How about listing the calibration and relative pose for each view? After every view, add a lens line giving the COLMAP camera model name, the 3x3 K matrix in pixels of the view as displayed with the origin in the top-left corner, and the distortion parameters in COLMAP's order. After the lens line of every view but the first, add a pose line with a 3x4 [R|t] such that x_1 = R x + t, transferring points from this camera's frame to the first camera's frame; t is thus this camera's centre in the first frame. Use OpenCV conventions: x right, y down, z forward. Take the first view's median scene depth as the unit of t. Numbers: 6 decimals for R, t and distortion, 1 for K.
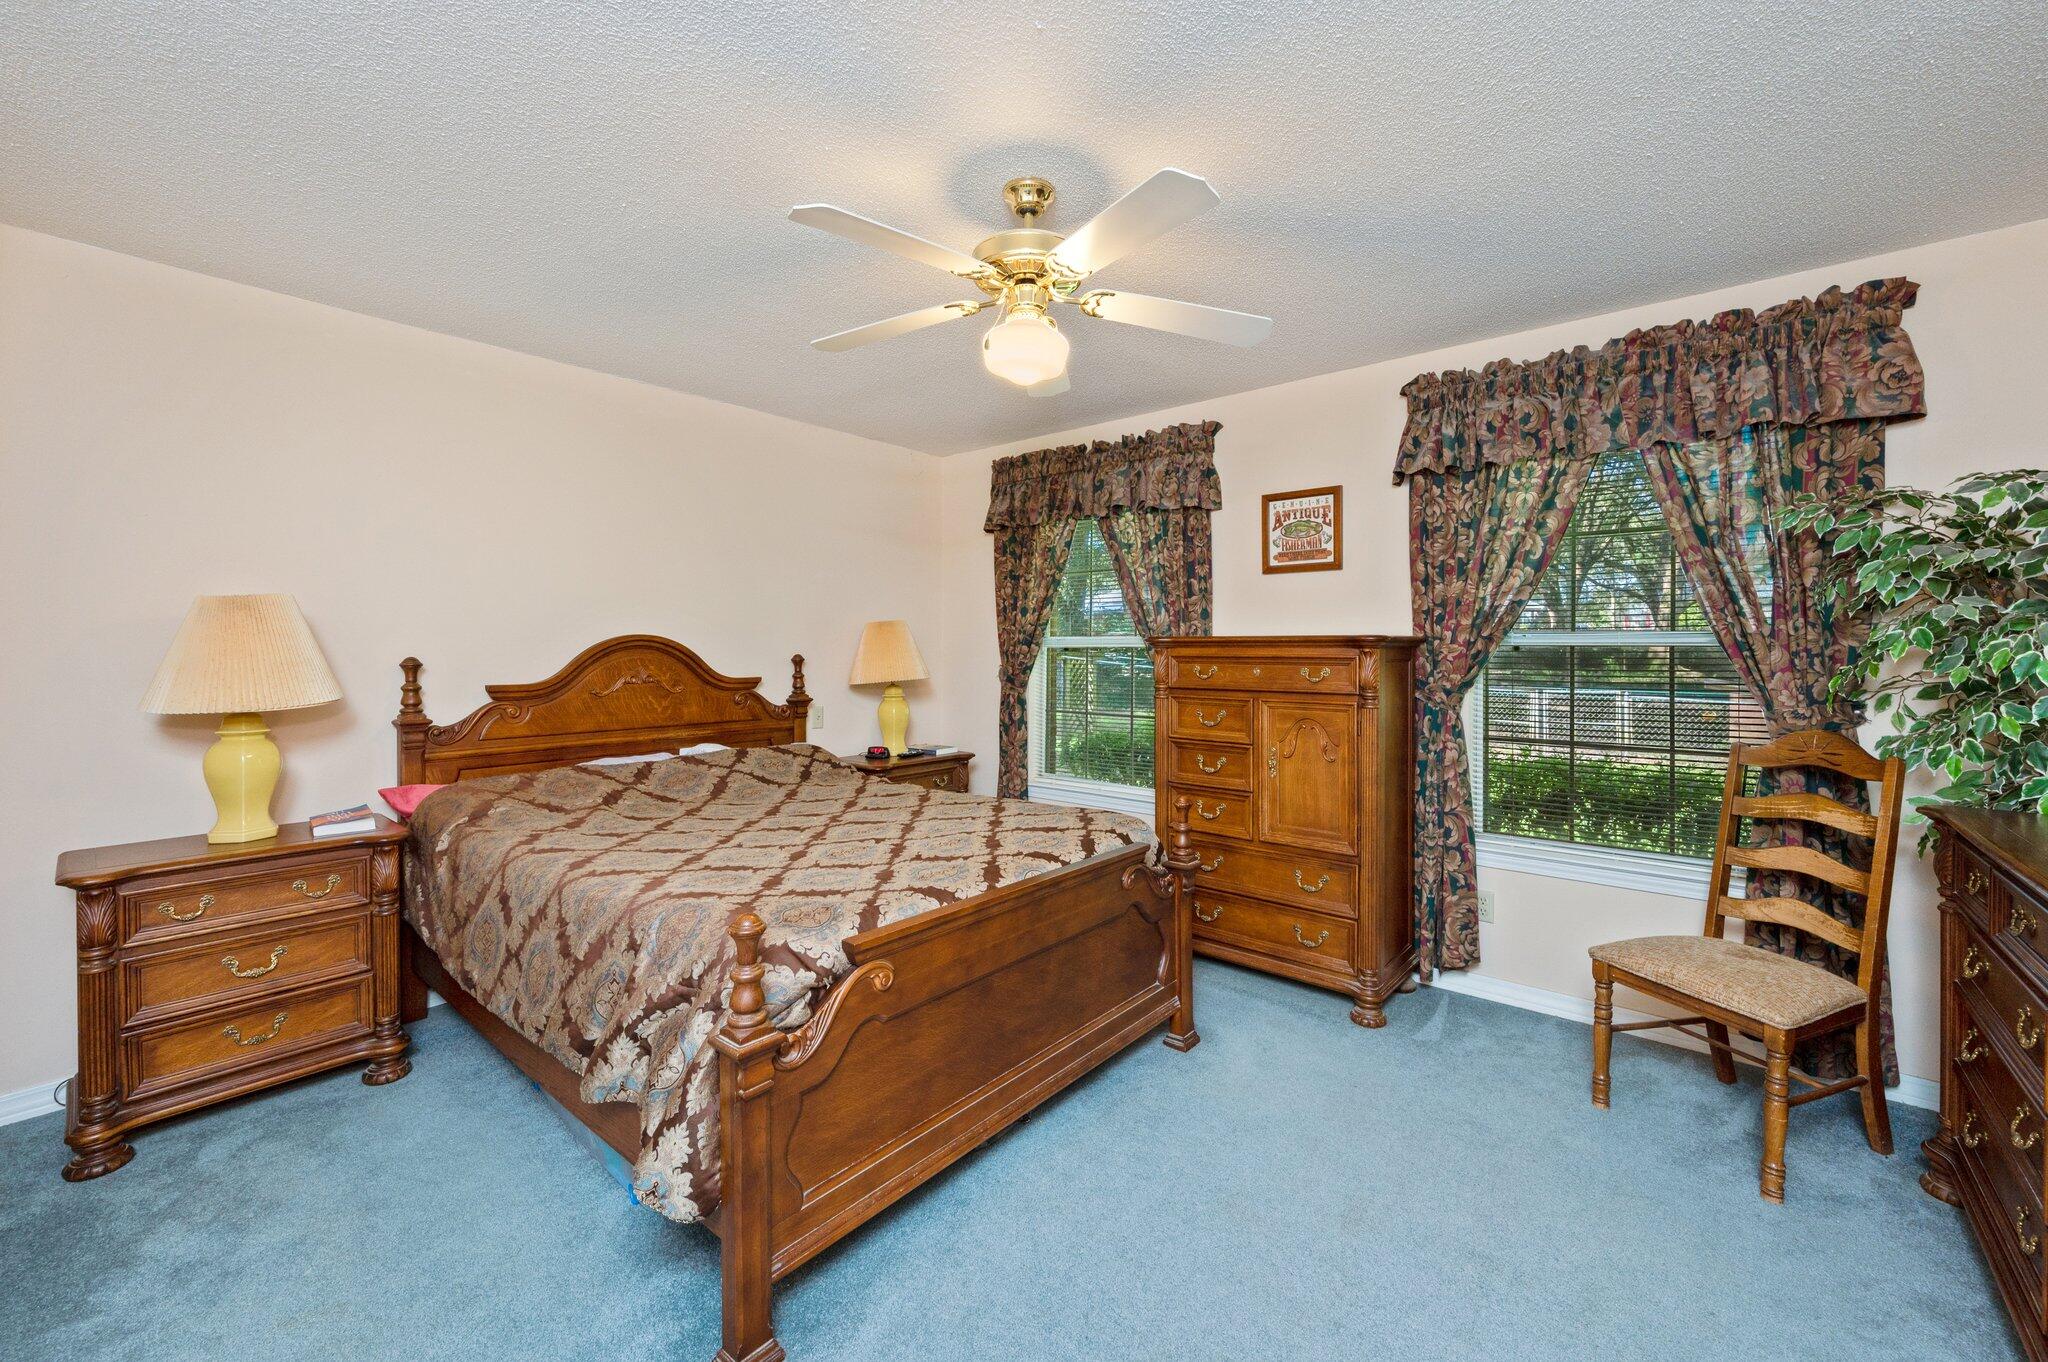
lens RADIAL K [[819.1, 0, 1025.1], [0, 819.1, 656.4], [0, 0, 1]] dist [-0.000451, -0.000108]
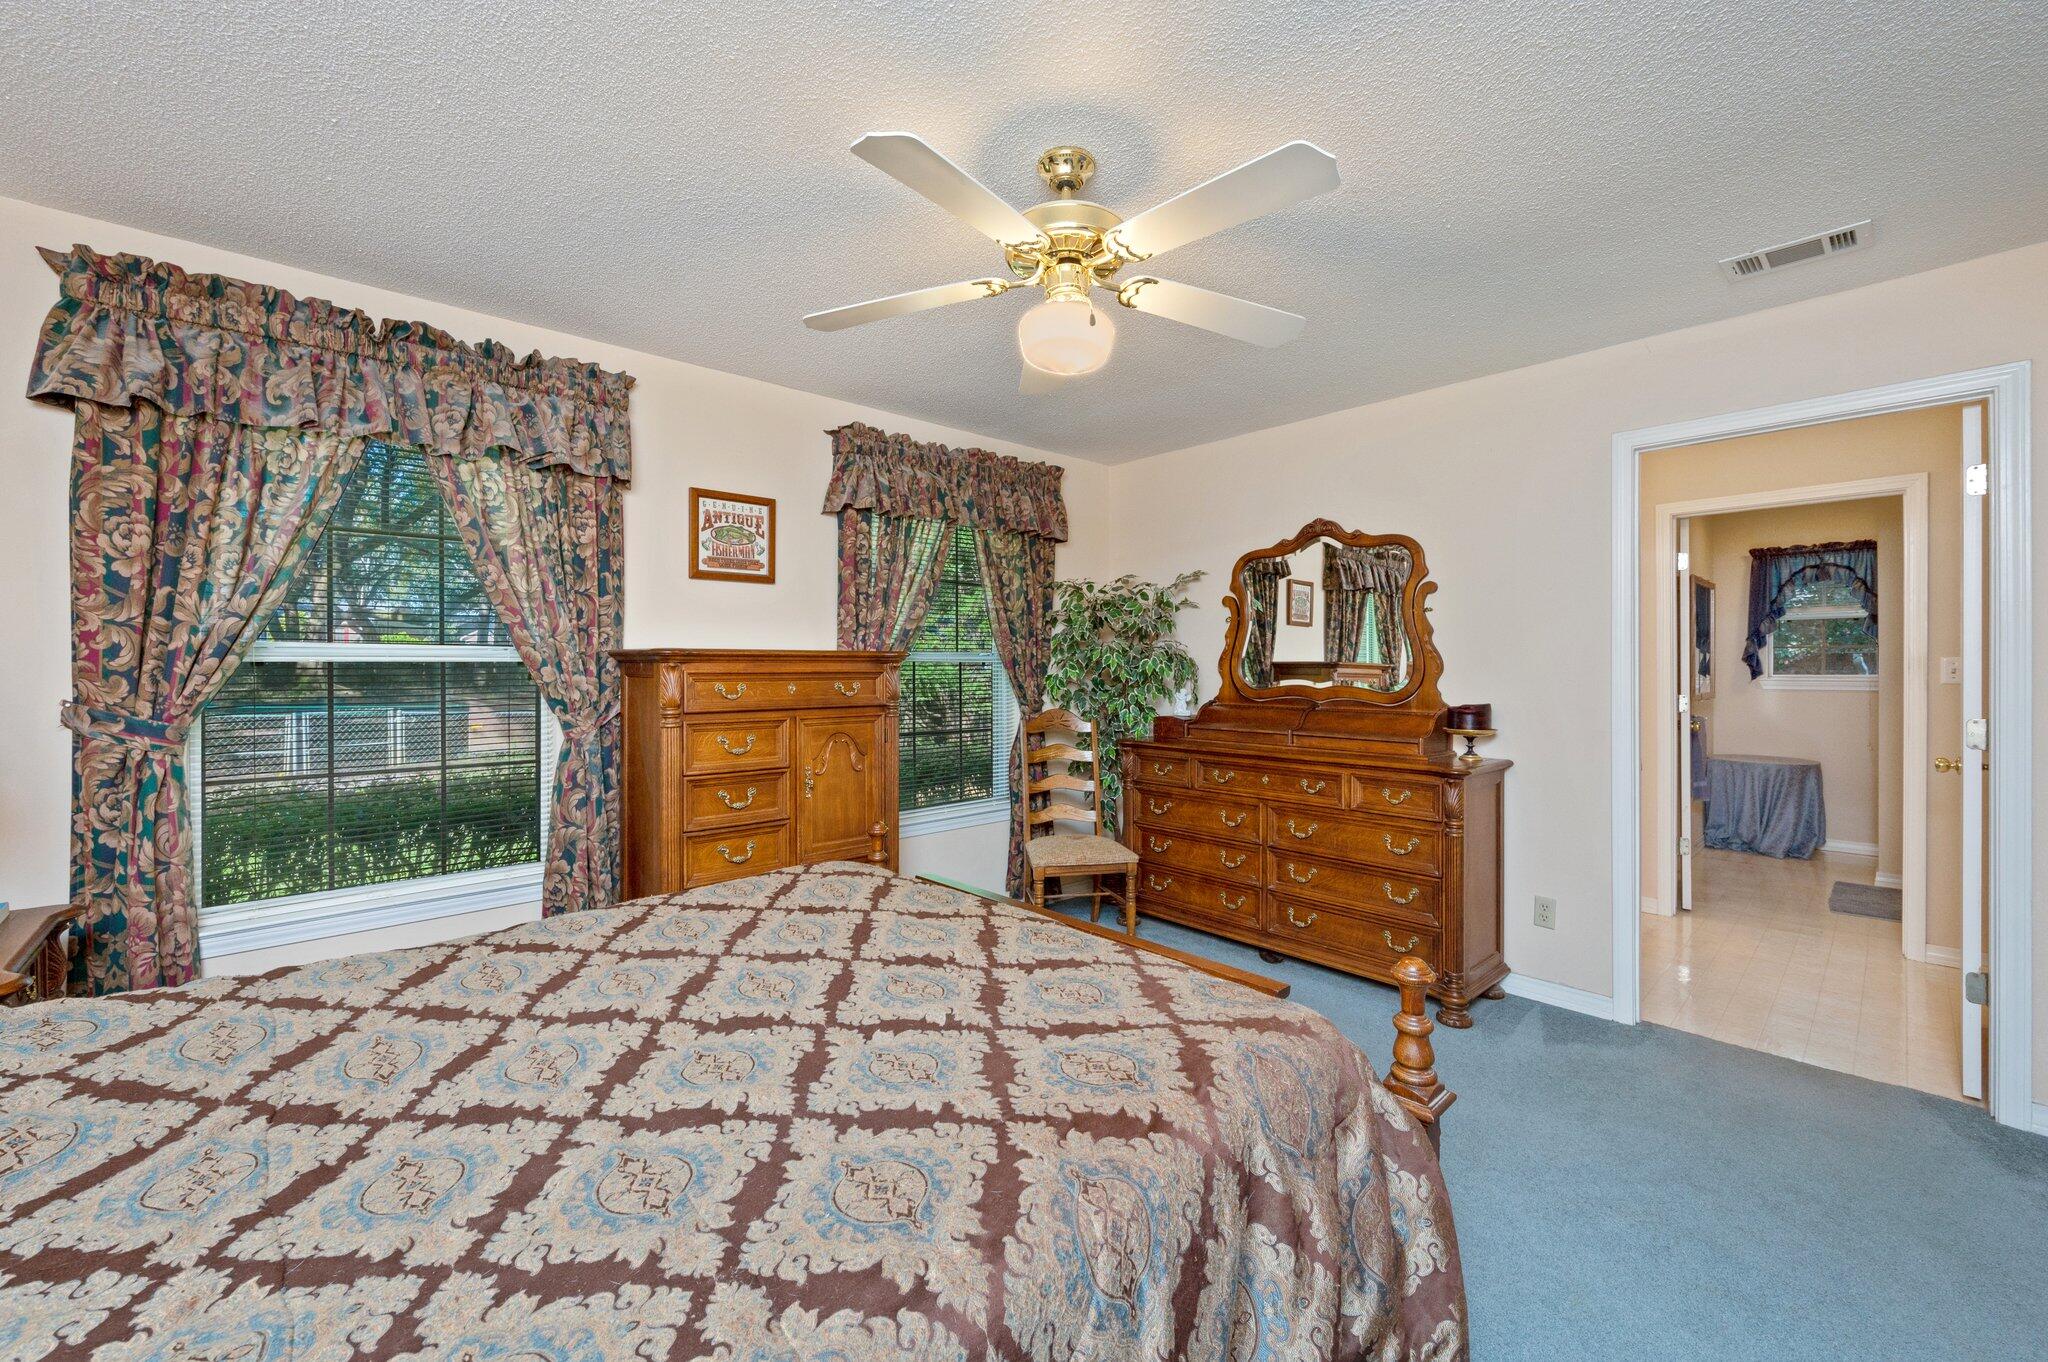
lens RADIAL K [[813.6, 0, 1024.0], [0, 813.6, 681.0], [0, 0, 1]] dist [-0.001687, -0.000125]
pose [[0.124261, -0.019768, 0.992053, -0.555048], [0.012077, 0.999758, 0.018409, -0.003100], [-0.992176, 0.009693, 0.124470, 0.574460]]
